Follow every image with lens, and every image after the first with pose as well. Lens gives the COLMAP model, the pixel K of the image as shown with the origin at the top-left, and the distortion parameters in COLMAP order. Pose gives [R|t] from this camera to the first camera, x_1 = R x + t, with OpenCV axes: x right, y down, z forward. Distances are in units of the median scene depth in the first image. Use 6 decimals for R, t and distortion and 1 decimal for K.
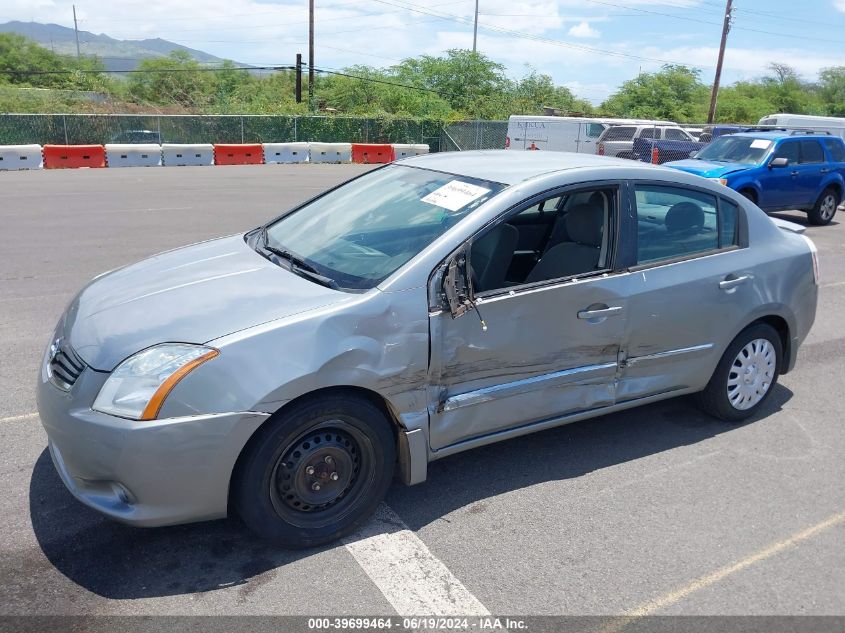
lens RADIAL K [[751.2, 0, 422.5], [0, 751.2, 316.5], [0, 0, 1]] dist [0.050973, -0.141213]
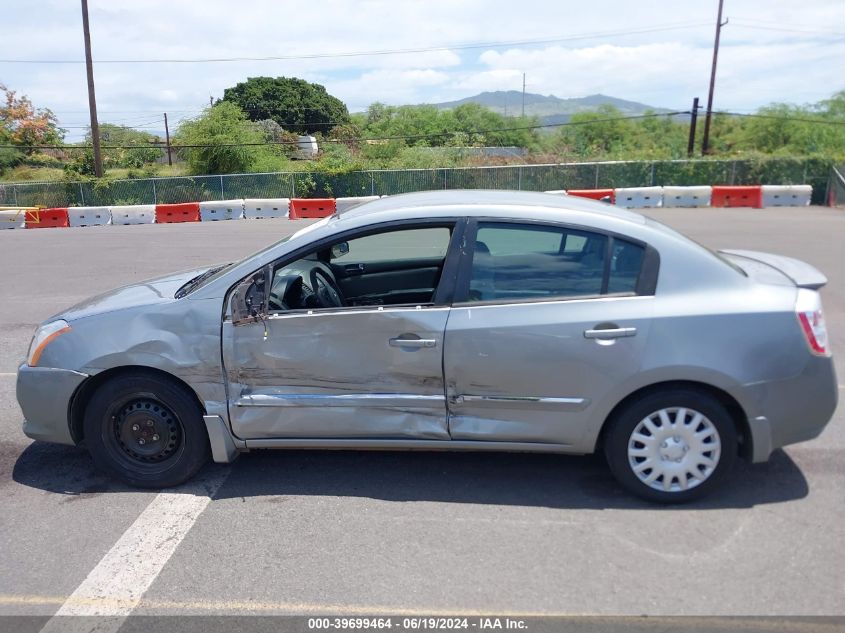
lens RADIAL K [[751.2, 0, 422.5], [0, 751.2, 316.5], [0, 0, 1]] dist [0.050973, -0.141213]
pose [[0.781421, 0.084367, -0.618274, 0.720625], [-0.122507, 0.992277, -0.019432, -0.018851], [0.611860, 0.090927, 0.785722, 0.164845]]
